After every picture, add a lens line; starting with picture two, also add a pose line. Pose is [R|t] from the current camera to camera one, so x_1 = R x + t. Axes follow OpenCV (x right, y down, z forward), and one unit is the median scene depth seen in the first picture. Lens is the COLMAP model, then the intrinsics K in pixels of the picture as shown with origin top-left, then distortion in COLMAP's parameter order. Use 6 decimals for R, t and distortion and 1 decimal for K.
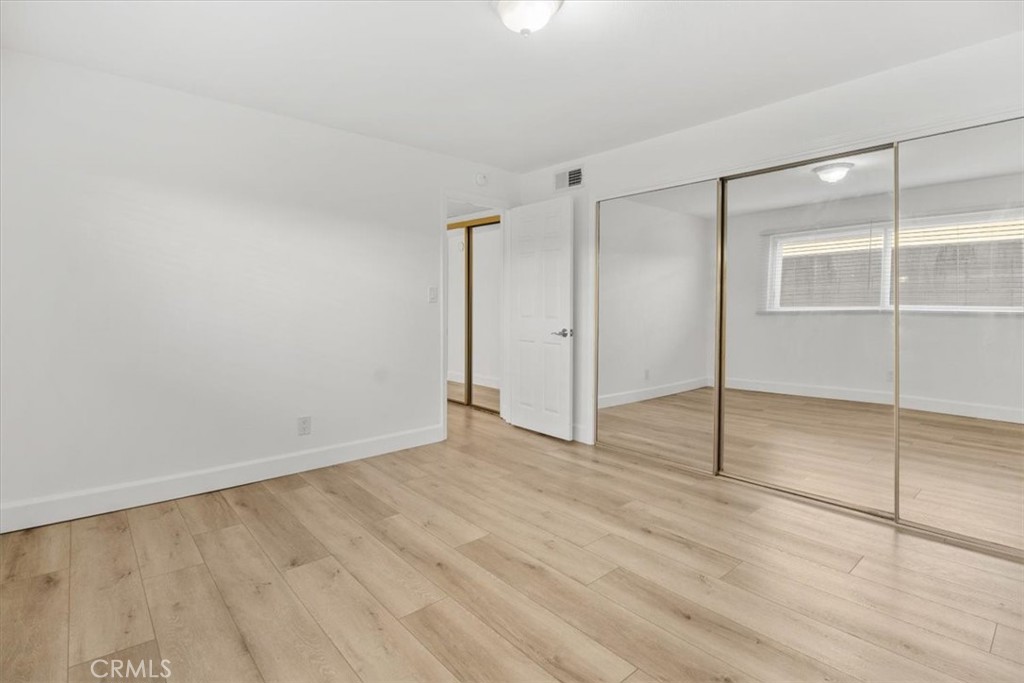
lens RADIAL K [[501.5, 0, 513.1], [0, 501.5, 334.8], [0, 0, 1]] dist [-0.004006, -0.000695]
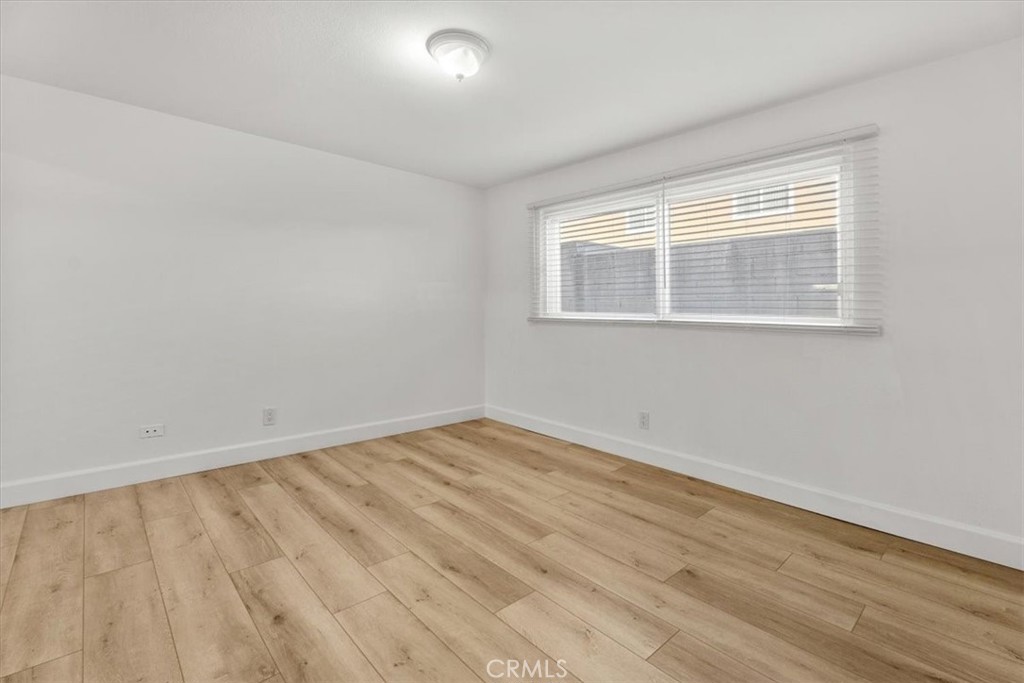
lens RADIAL K [[501.5, 0, 513.1], [0, 501.5, 334.8], [0, 0, 1]] dist [-0.004006, -0.000695]
pose [[-0.999787, -0.018382, -0.009352, -0.067522], [-0.019276, 0.994110, 0.106648, -0.118303], [0.007337, 0.106806, -0.994253, 1.976604]]
